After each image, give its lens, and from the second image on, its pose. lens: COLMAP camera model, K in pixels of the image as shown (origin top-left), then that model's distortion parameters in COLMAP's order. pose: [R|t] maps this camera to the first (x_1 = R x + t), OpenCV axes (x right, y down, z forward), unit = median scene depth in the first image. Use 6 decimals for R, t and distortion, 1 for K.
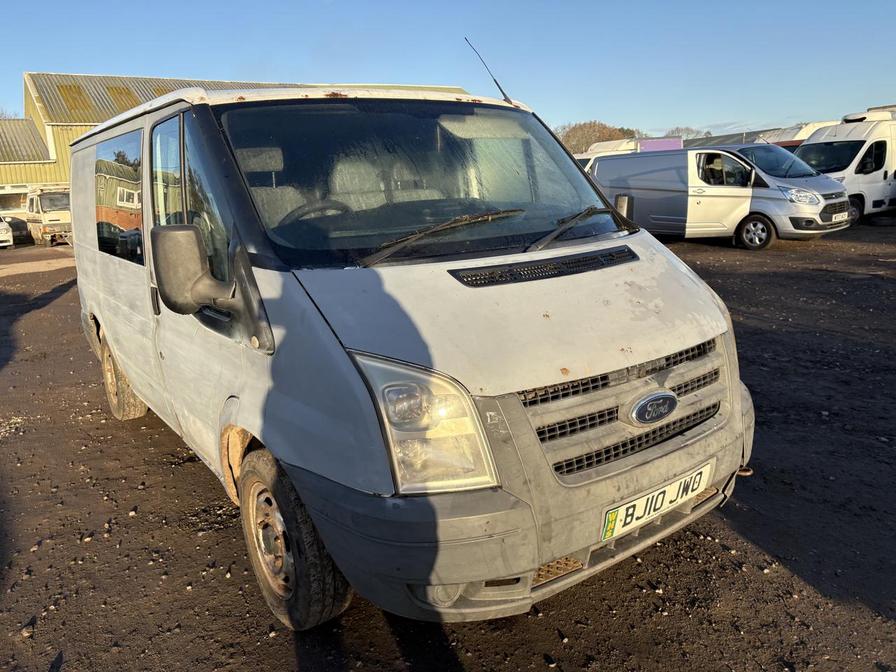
lens RADIAL K [[689.1, 0, 448.0], [0, 689.1, 336.0], [0, 0, 1]] dist [0.012898, 0.001980]
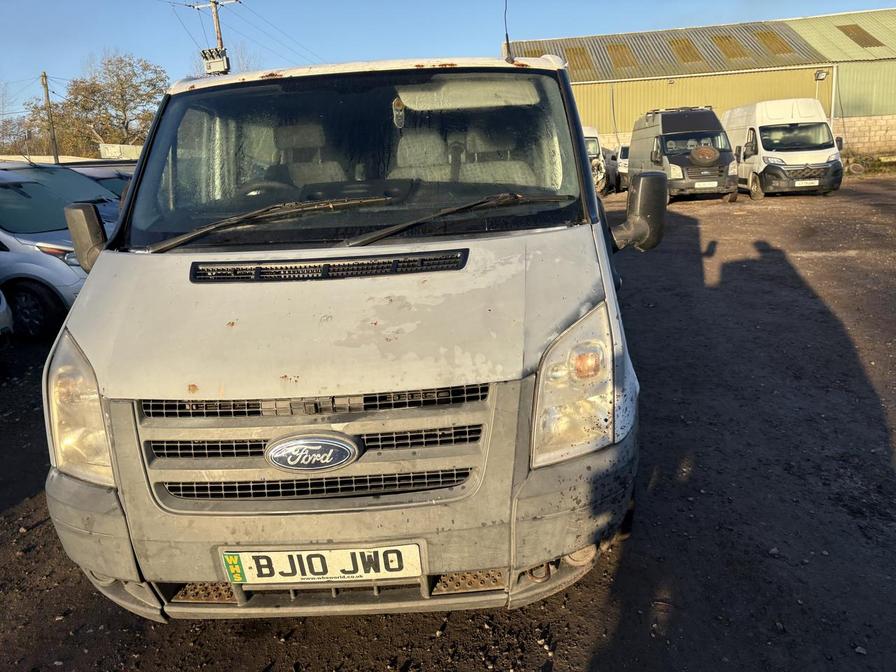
lens RADIAL K [[686.2, 0, 446.8], [0, 686.2, 330.4], [0, 0, 1]] dist [0.033301, -0.002484]
pose [[0.781729, 0.152730, -0.604626, 0.798925], [-0.114297, 0.988212, 0.101849, -0.127650], [0.613054, -0.010511, 0.789971, 0.400126]]
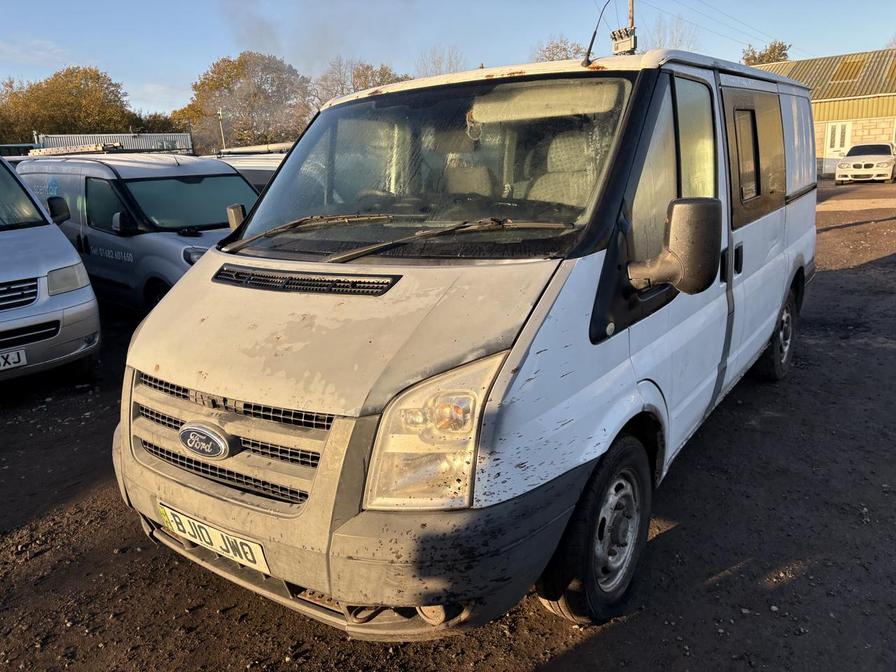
lens RADIAL K [[689.1, 0, 448.0], [0, 689.1, 336.0], [0, 0, 1]] dist [0.012898, 0.001980]
pose [[0.303728, 0.266923, -0.914605, 1.099762], [-0.168751, 0.959848, 0.224087, -0.273653], [0.937695, 0.086278, 0.336576, 0.872700]]
